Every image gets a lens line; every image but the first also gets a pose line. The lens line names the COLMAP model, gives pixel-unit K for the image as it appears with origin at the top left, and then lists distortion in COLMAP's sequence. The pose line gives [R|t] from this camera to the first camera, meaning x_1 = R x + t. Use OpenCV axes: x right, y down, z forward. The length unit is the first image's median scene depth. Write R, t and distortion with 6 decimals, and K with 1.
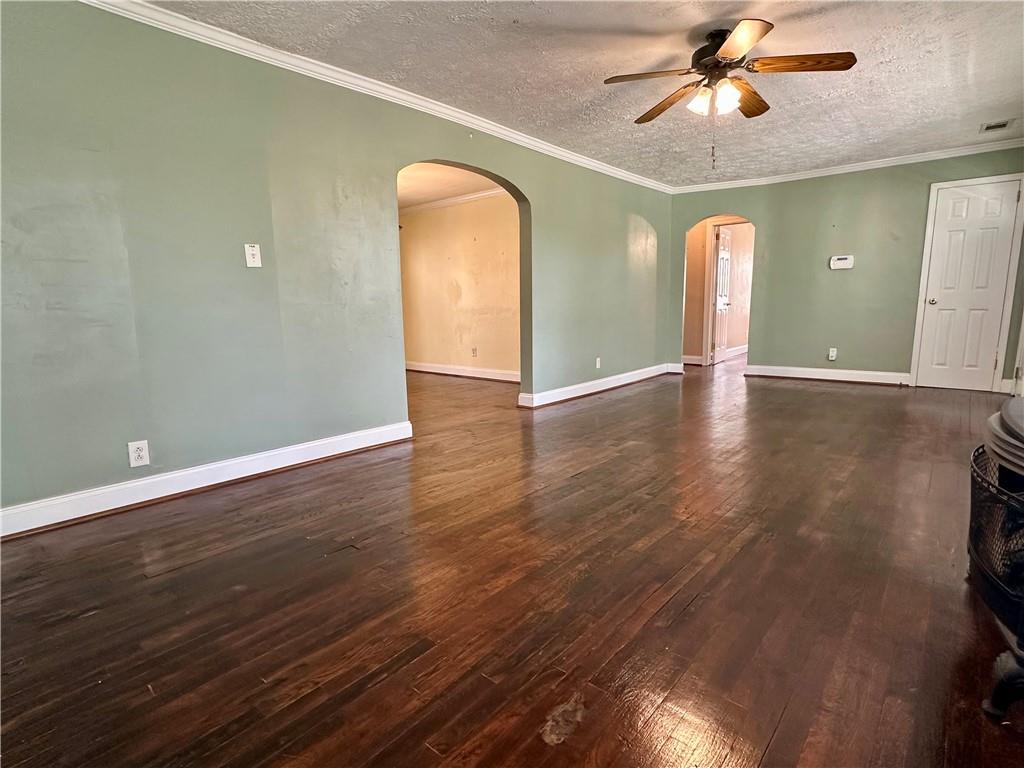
lens RADIAL K [[526.4, 0, 510.8], [0, 526.4, 383.3], [0, 0, 1]] dist [-0.004008, 0.001545]
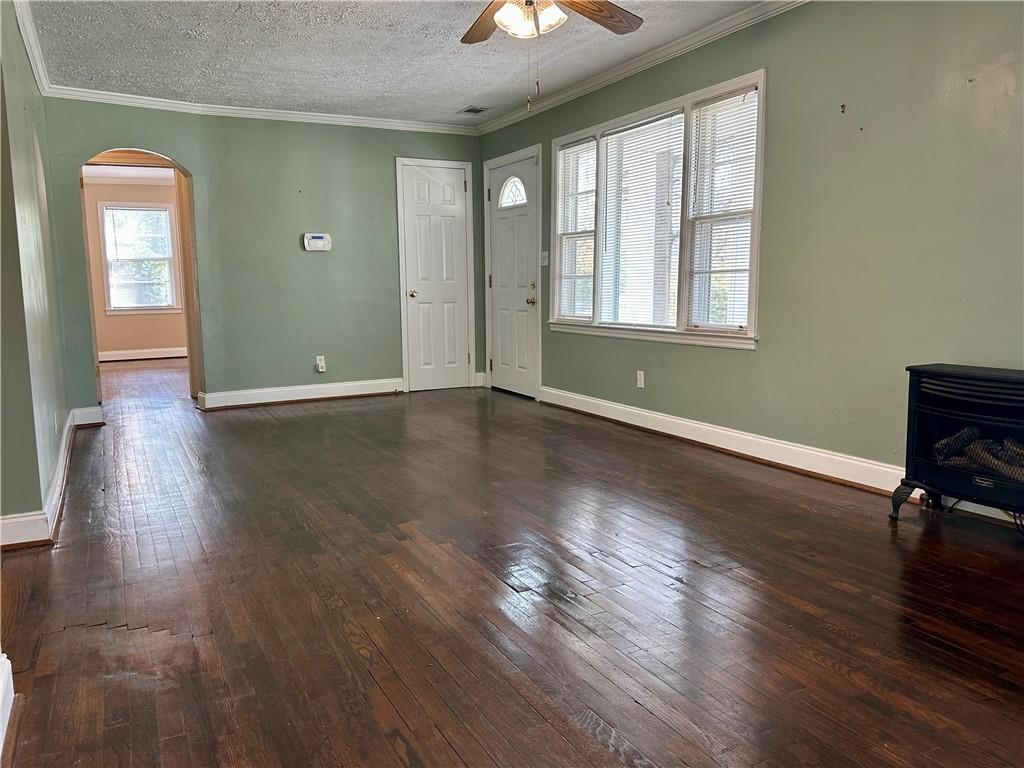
lens RADIAL K [[797.0, 0, 508.5], [0, 797.0, 394.2], [0, 0, 1]] dist [0.055428, -0.003859]
pose [[0.394474, -0.119454, 0.911110, -0.369930], [0.145094, 0.987173, 0.066607, -0.056046], [-0.907380, 0.105922, 0.406746, 0.334719]]
